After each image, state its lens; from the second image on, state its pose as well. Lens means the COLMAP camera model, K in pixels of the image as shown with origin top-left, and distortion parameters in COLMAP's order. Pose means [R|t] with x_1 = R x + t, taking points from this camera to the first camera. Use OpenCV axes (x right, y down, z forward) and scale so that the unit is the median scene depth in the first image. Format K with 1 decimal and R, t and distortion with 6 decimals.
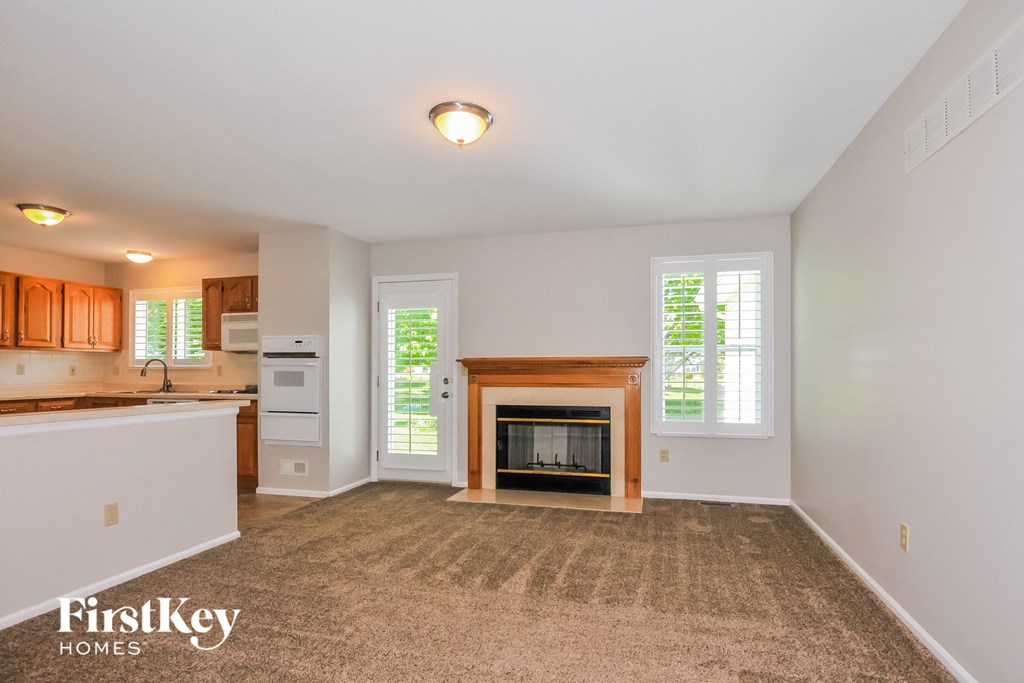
lens RADIAL K [[501.0, 0, 515.2], [0, 501.0, 375.4], [0, 0, 1]] dist [0.002287, 0.000113]
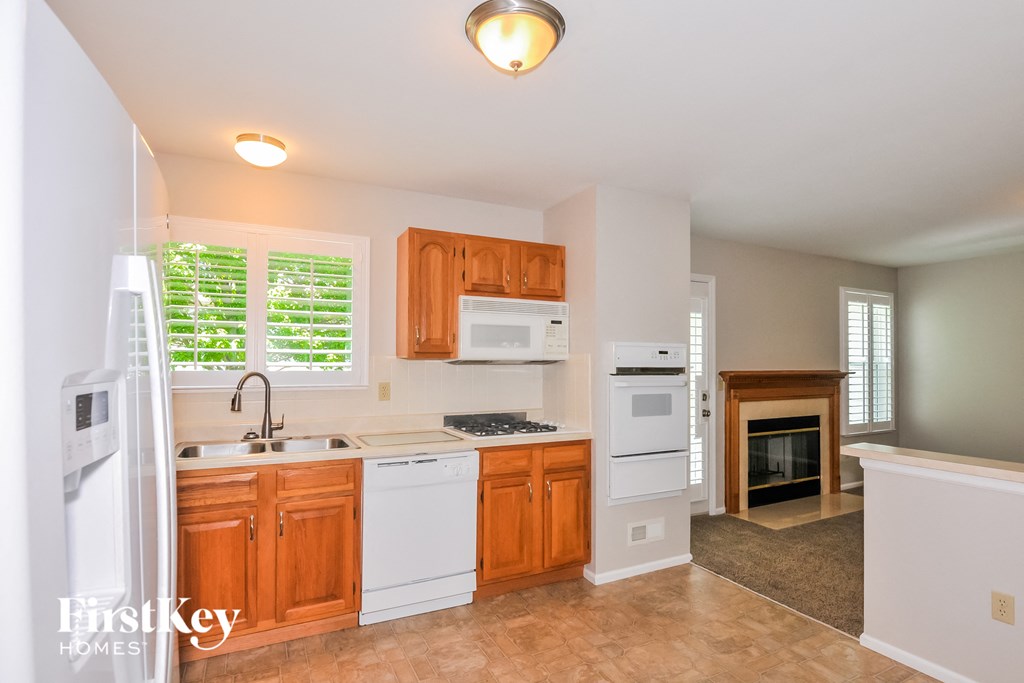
lens RADIAL K [[531.9, 0, 511.5], [0, 531.9, 360.1], [0, 0, 1]] dist [-0.000161, -0.000273]
pose [[0.731154, 0.004811, 0.682195, -1.059194], [0.000774, 0.999969, -0.007882, -0.048159], [-0.682212, 0.006291, 0.731128, 0.567424]]
